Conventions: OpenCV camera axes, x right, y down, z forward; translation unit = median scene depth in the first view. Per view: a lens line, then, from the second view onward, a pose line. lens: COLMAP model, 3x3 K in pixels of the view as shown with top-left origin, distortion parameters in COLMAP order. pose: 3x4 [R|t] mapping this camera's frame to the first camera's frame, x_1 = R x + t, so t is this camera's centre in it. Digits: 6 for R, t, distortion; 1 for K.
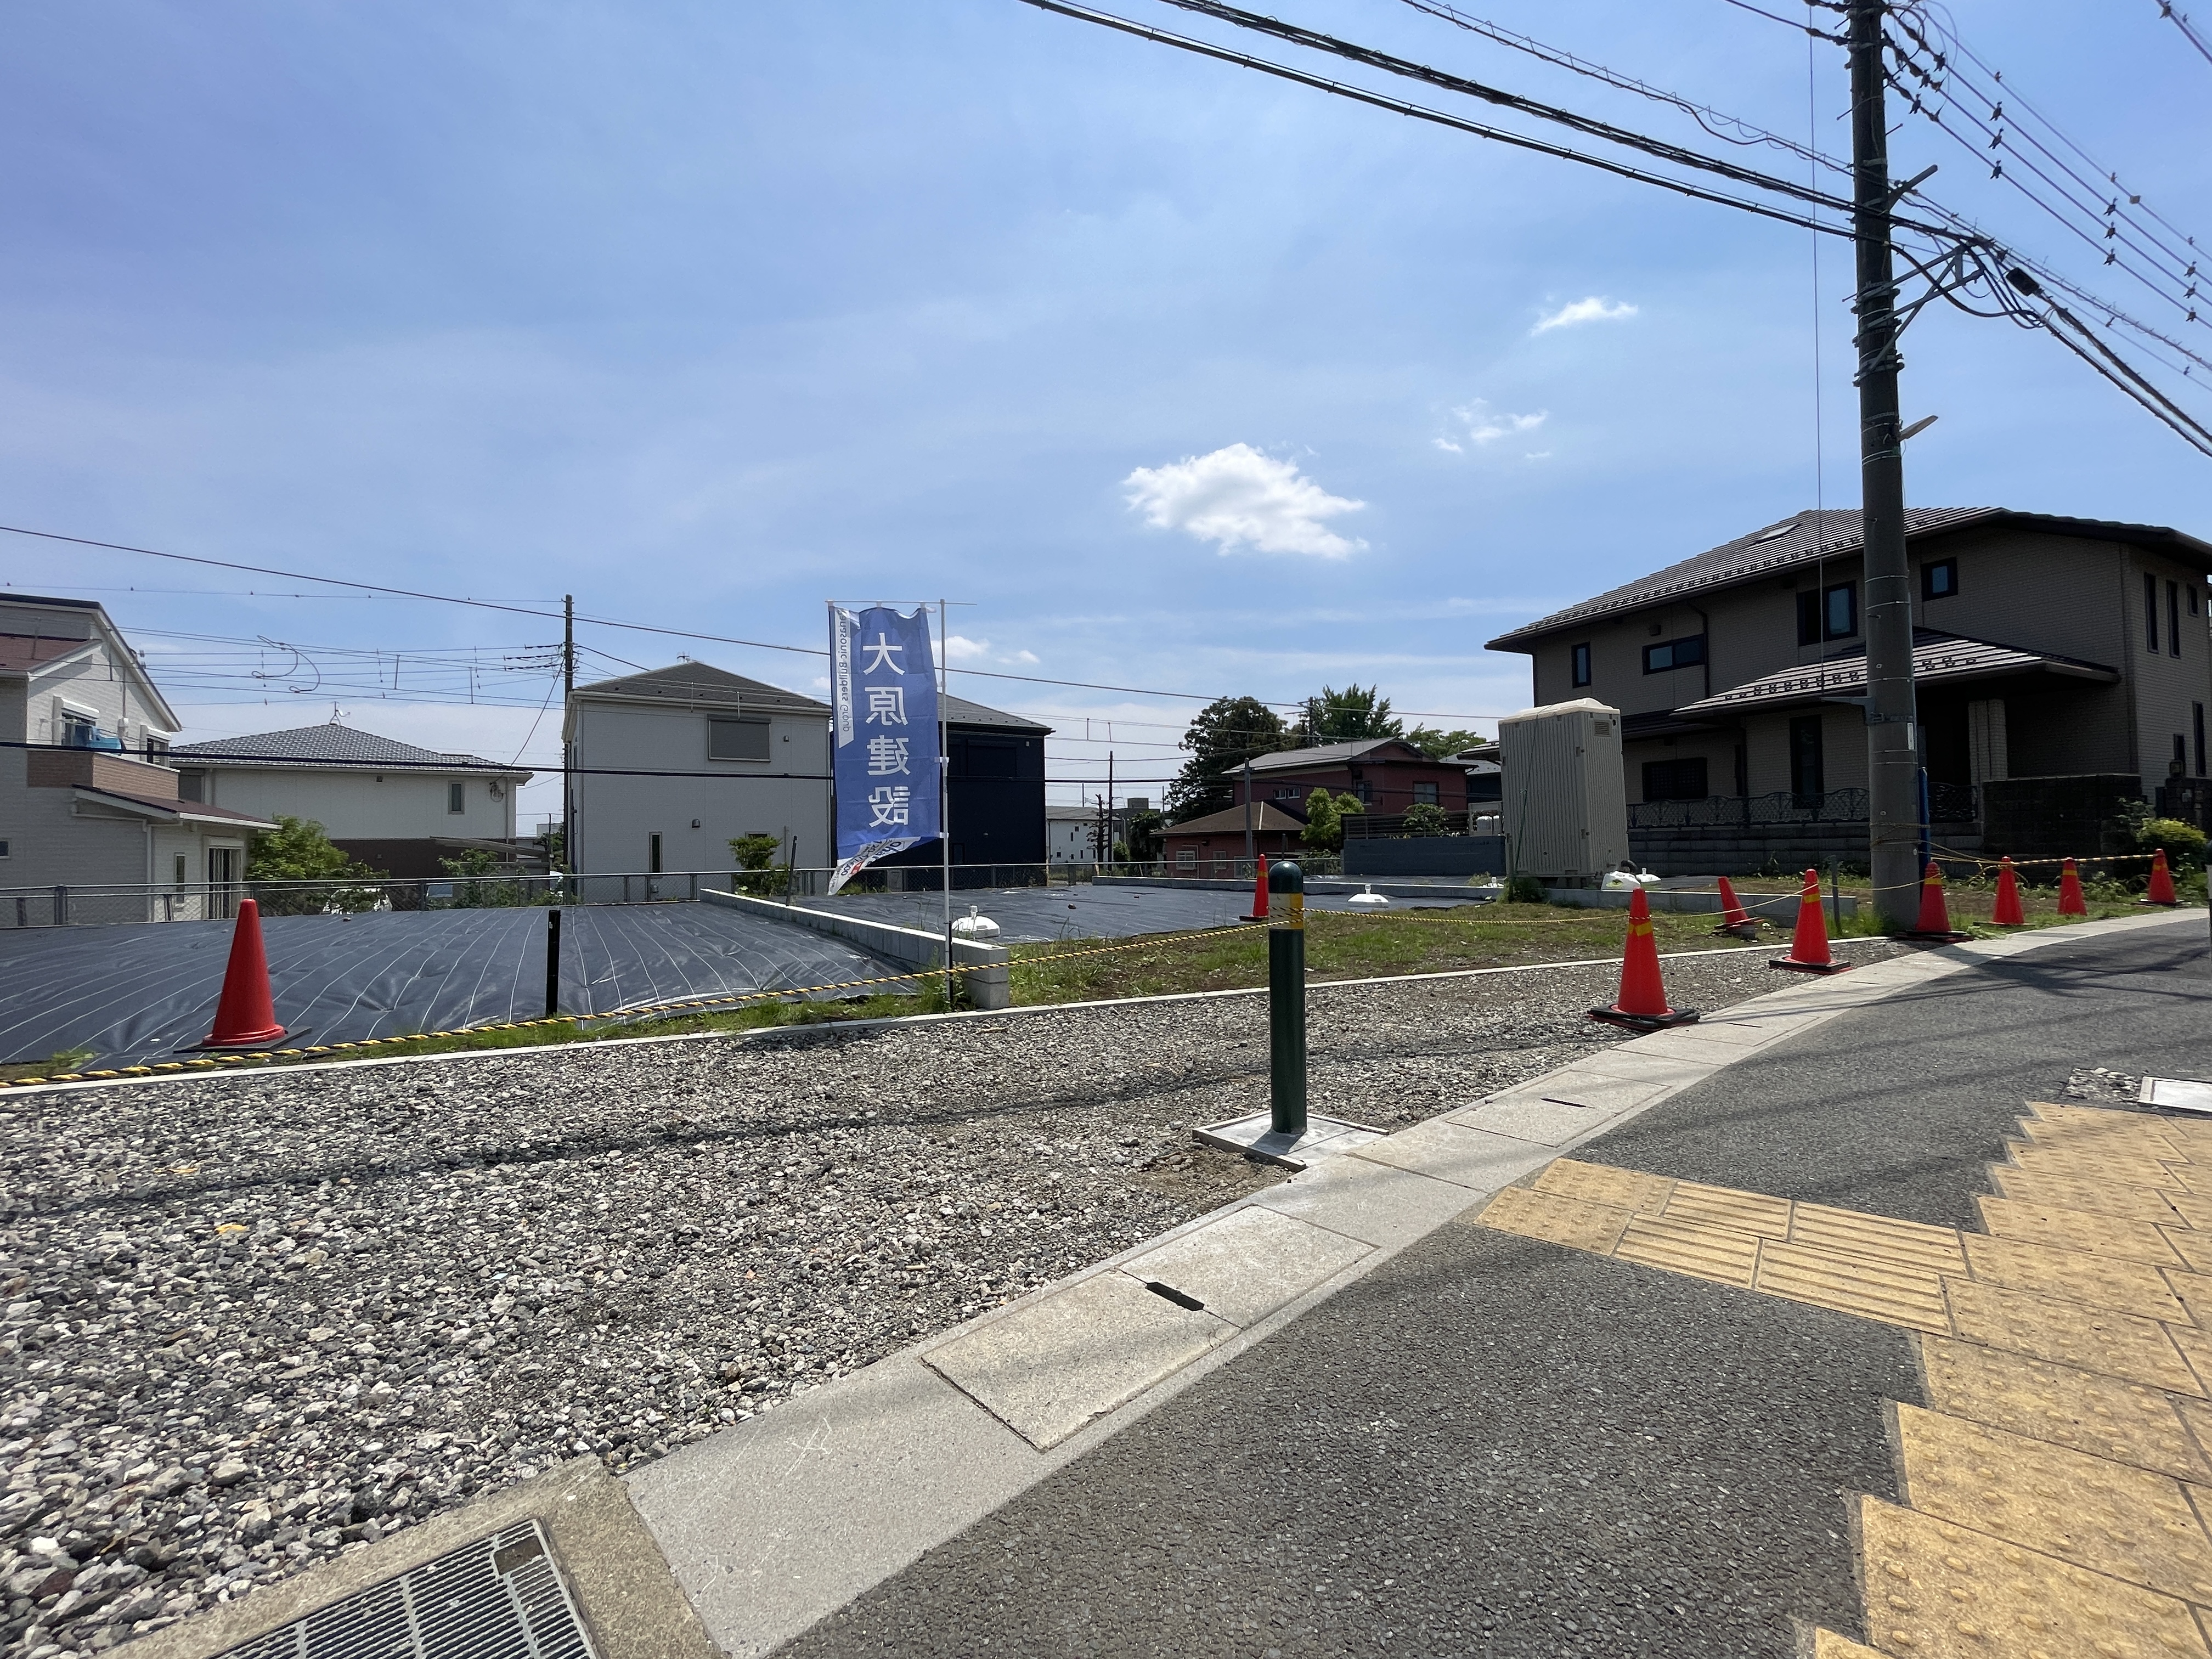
lens RADIAL K [[896.1, 0, 1105.7], [0, 896.1, 823.4], [0, 0, 1]] dist [-0.003020, 0.001018]
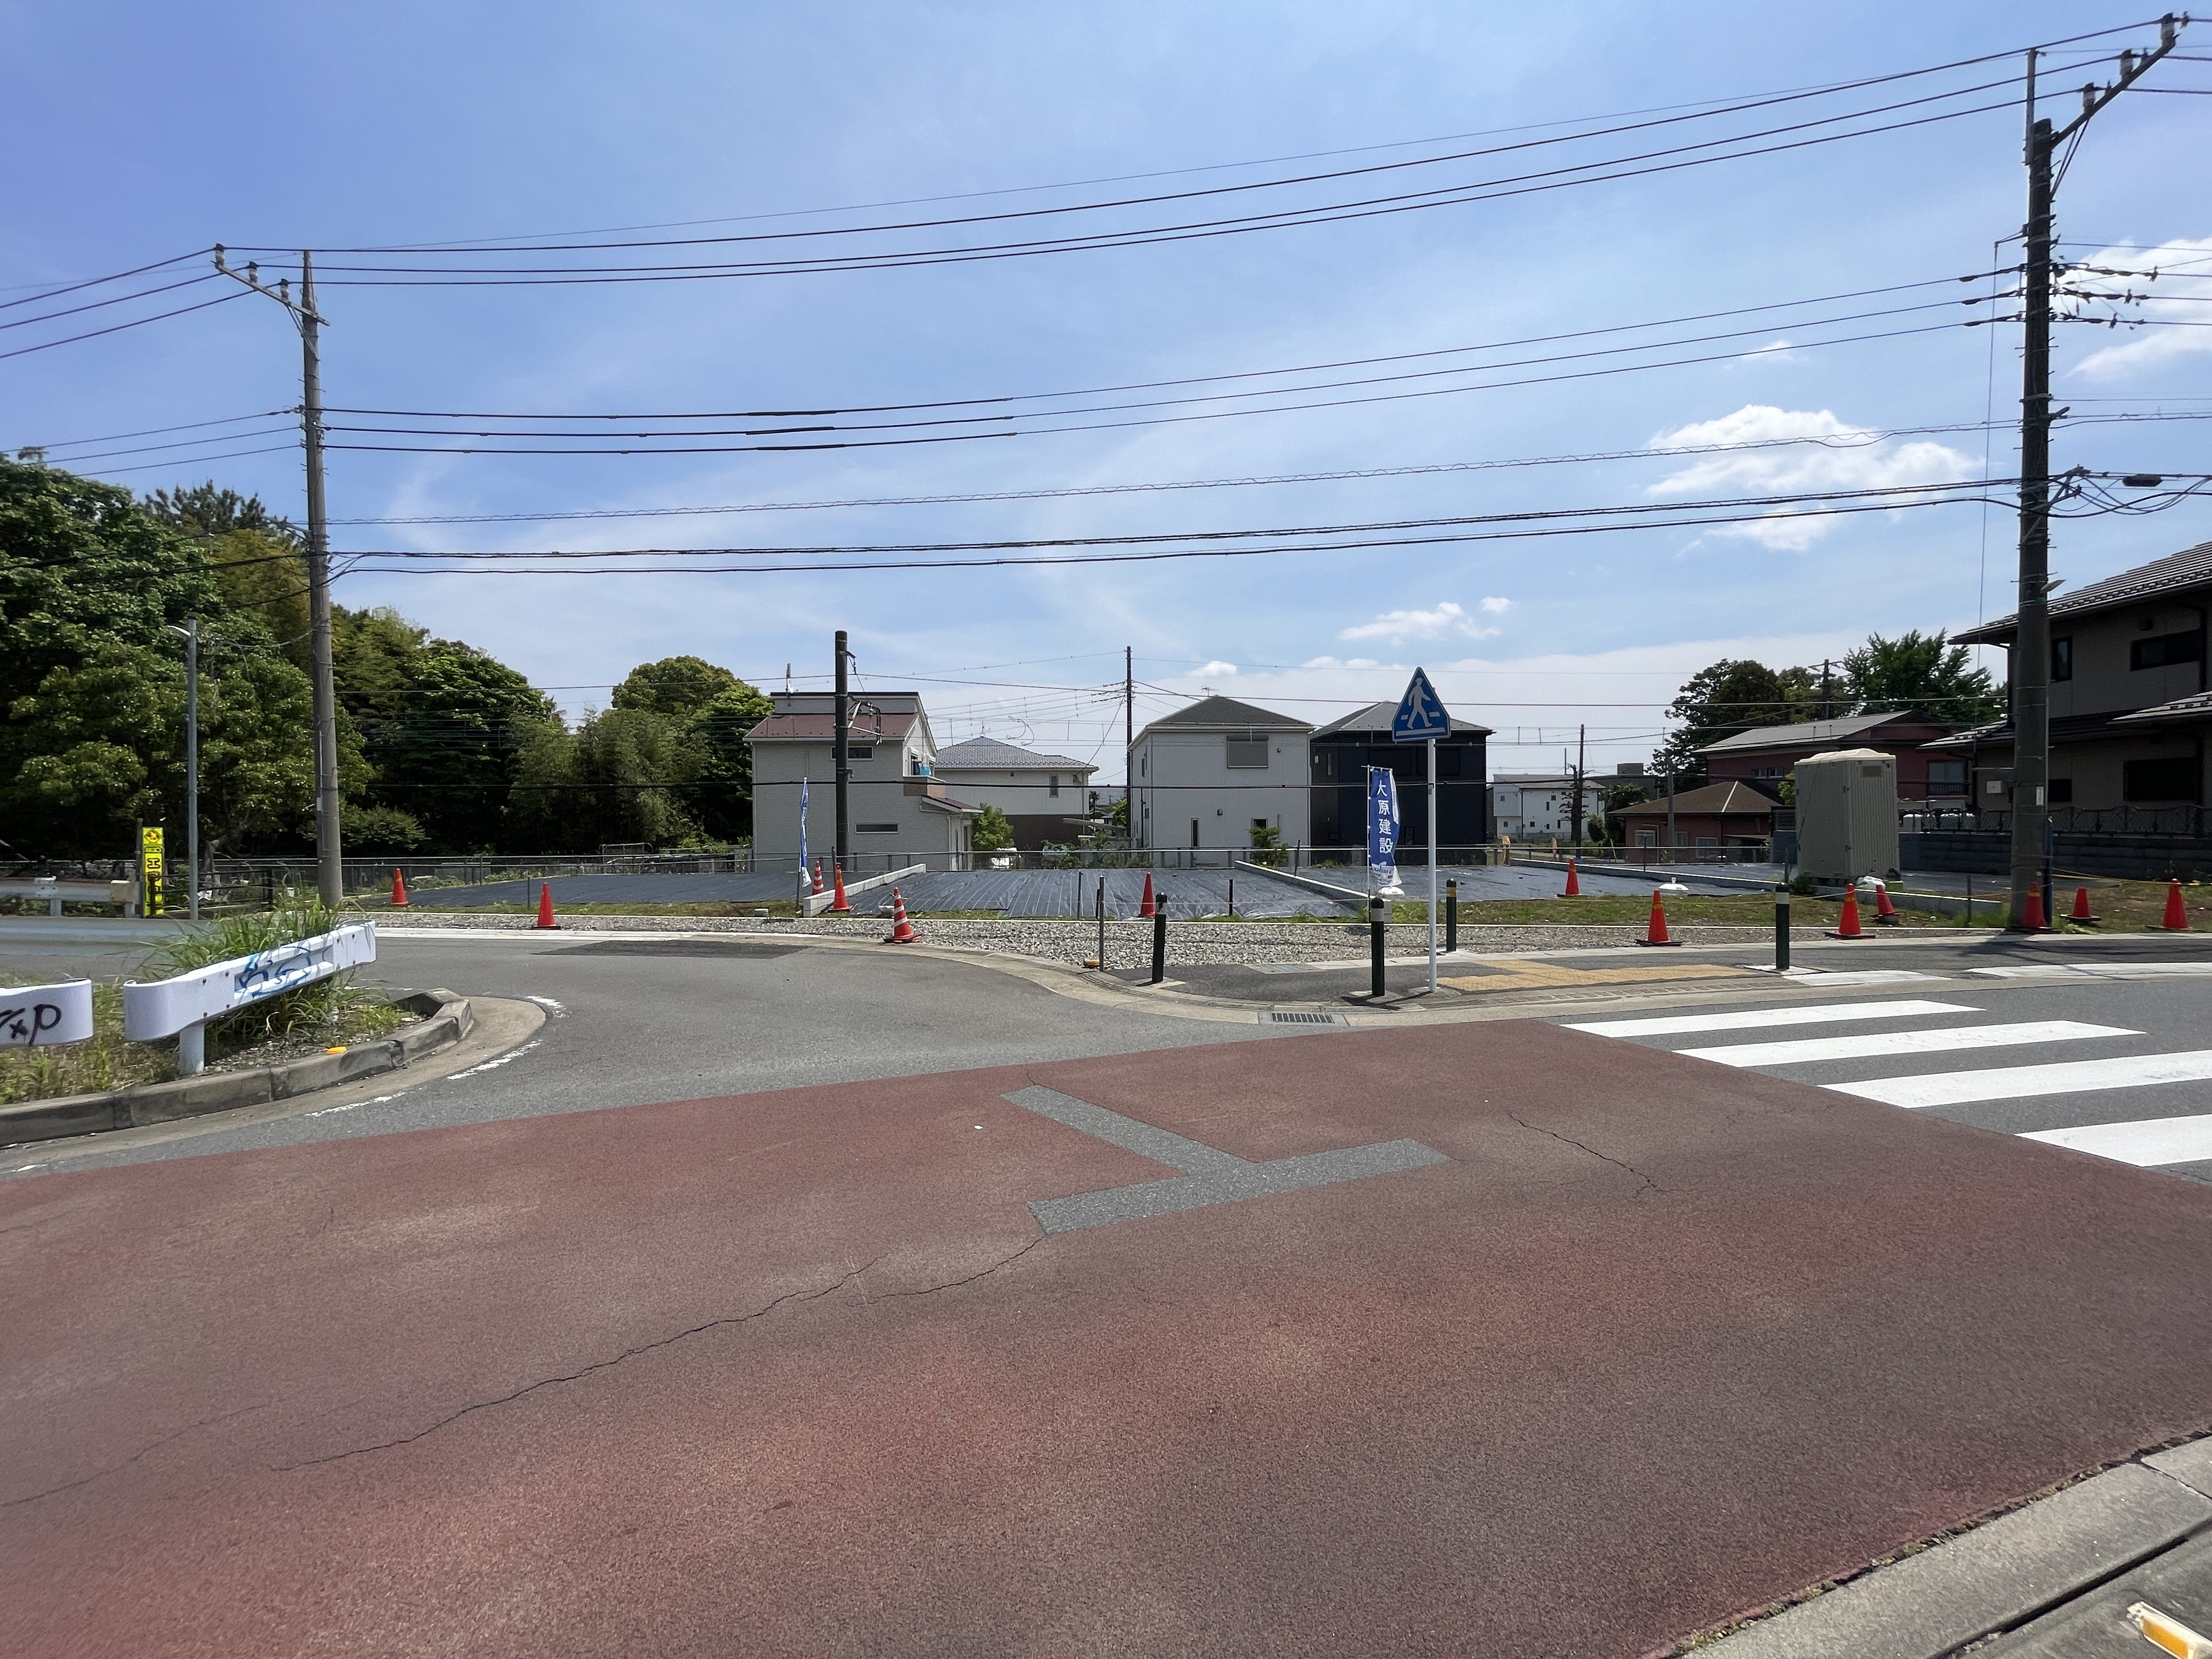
lens RADIAL K [[896.1, 0, 1104.9], [0, 896.1, 828.9], [0, 0, 1]] dist [-0.003020, 0.001018]
pose [[0.870614, 0.015891, -0.491710, 0.097858], [0.008119, 0.998878, 0.046659, -0.043291], [0.491900, -0.044614, 0.869508, -0.364822]]
